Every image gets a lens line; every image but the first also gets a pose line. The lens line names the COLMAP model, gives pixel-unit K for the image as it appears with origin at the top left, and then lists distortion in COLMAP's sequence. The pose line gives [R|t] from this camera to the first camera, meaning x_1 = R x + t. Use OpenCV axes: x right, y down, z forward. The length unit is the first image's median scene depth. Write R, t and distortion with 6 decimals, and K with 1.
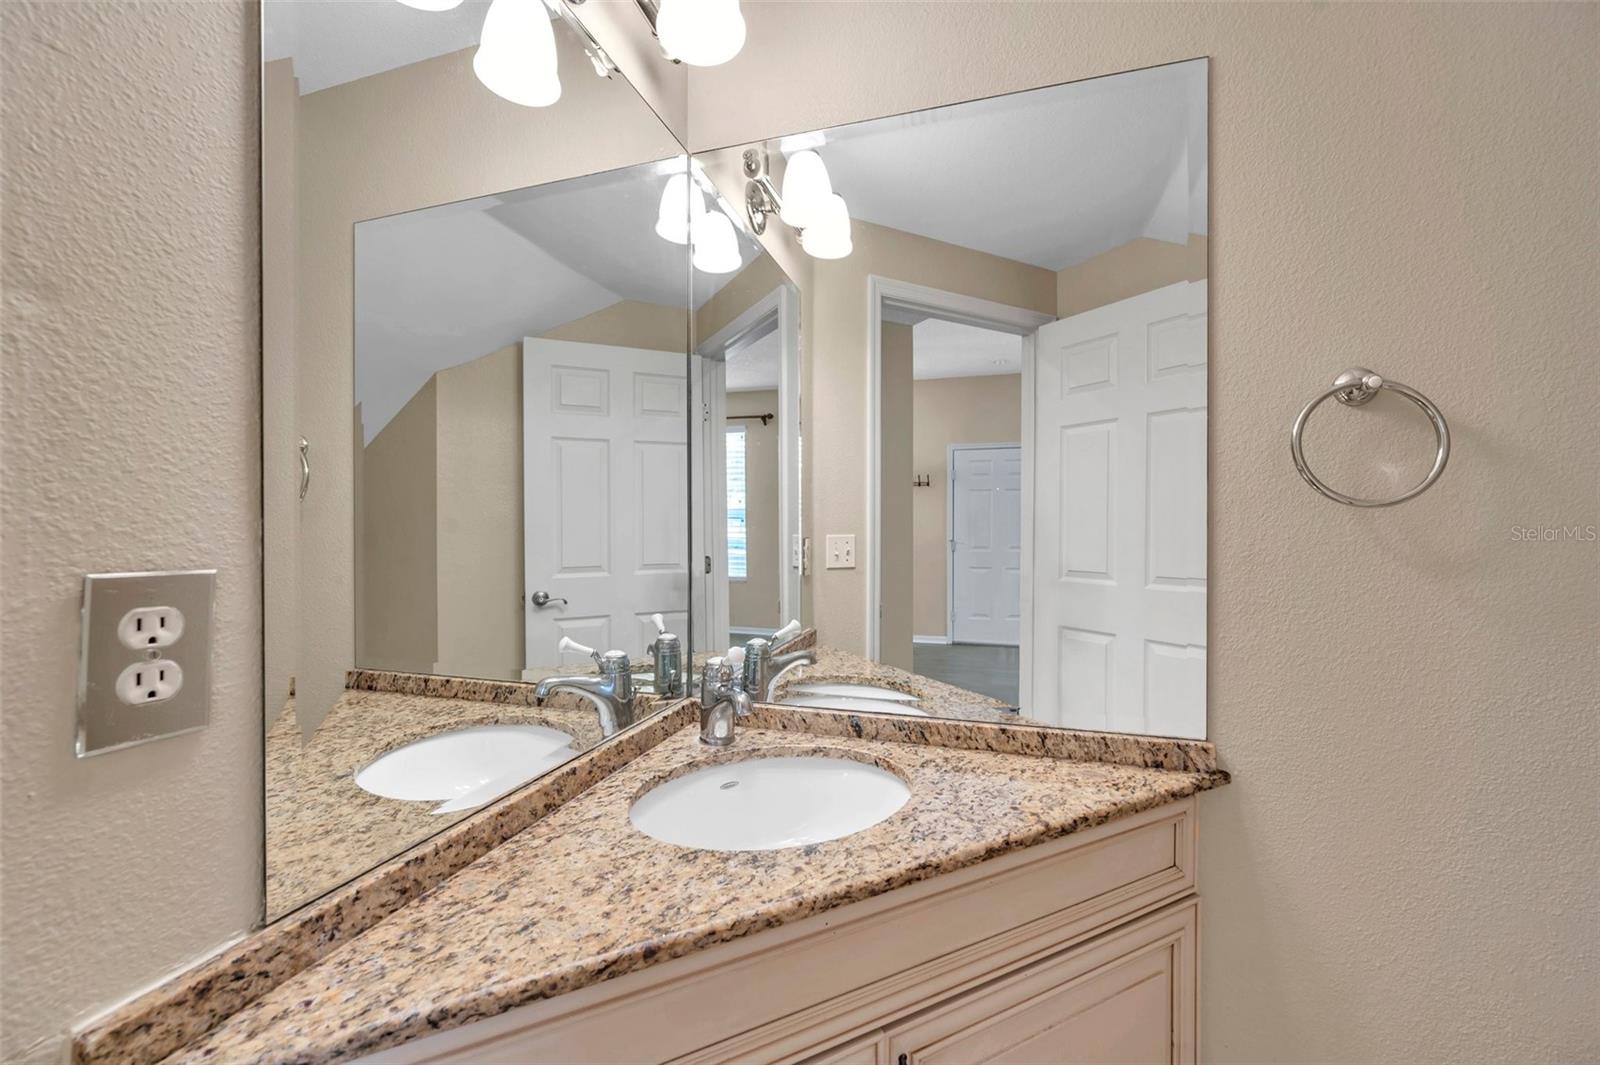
lens RADIAL K [[635.5, 0, 799.7], [0, 635.5, 530.0], [0, 0, 1]] dist [-0.001263, -0.000014]
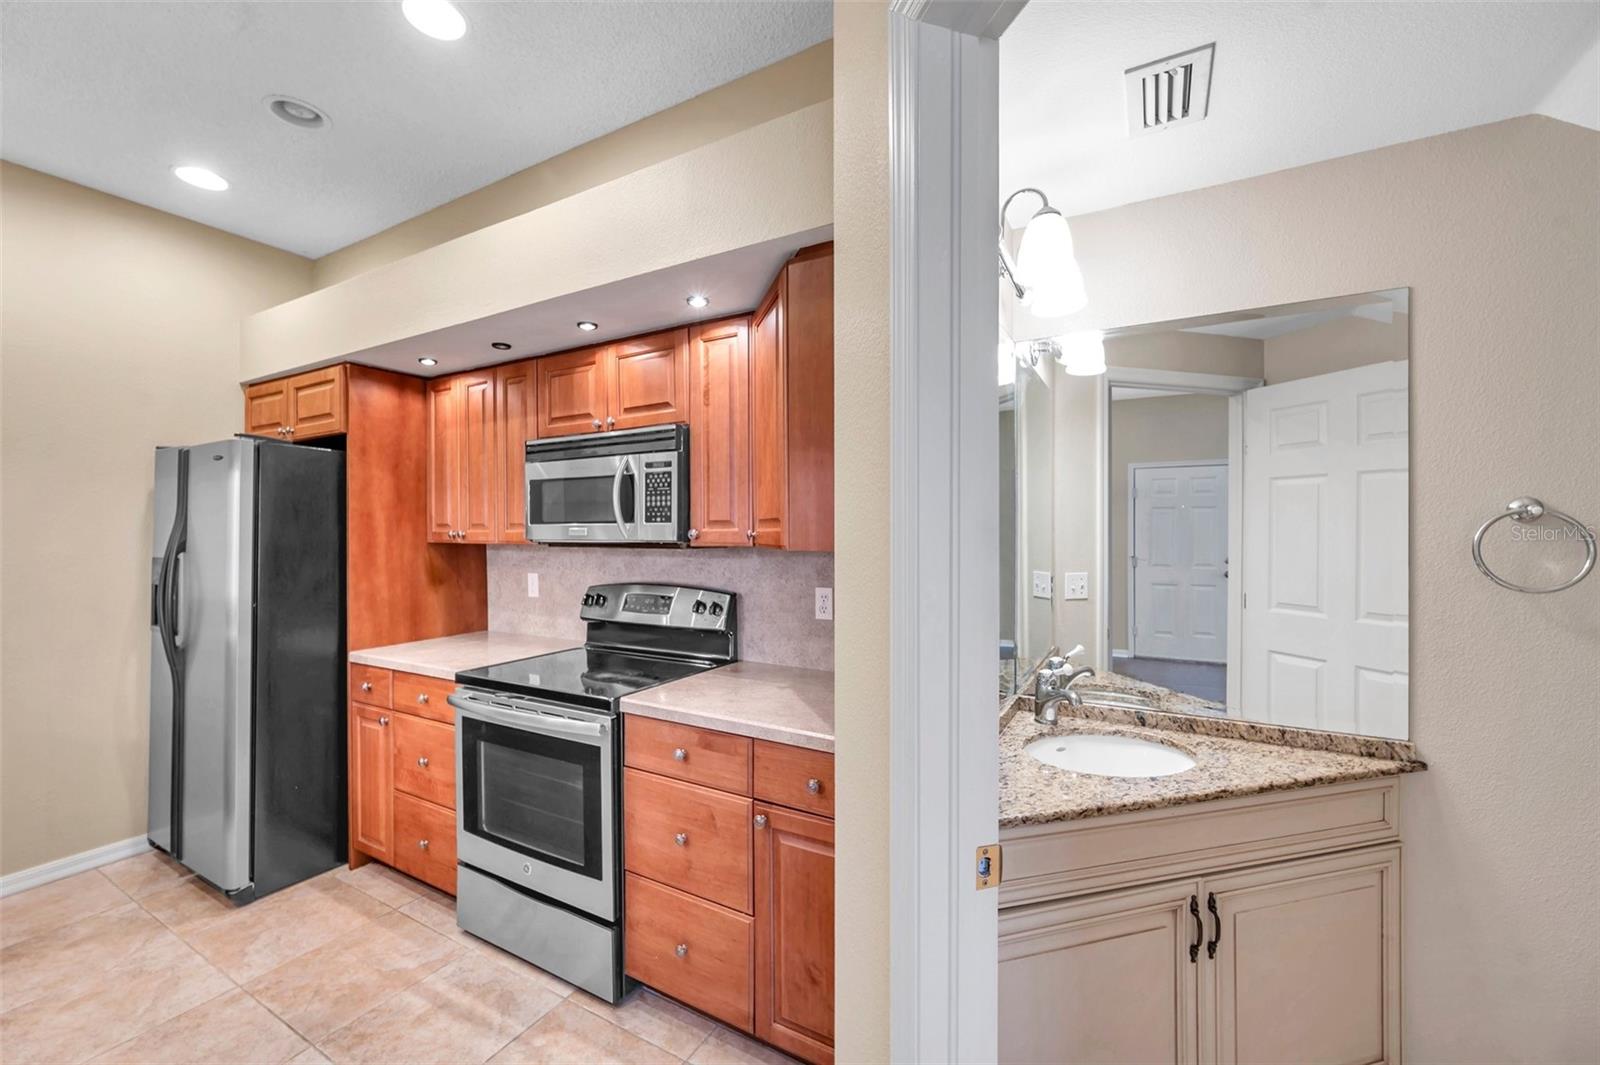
lens RADIAL K [[635.5, 0, 799.7], [0, 635.5, 530.0], [0, 0, 1]] dist [-0.001263, -0.000014]
pose [[0.977077, -0.000195, -0.212888, -0.448786], [-0.000179, 0.999998, -0.001738, -0.165733], [0.212888, 0.001737, 0.977075, -0.777465]]
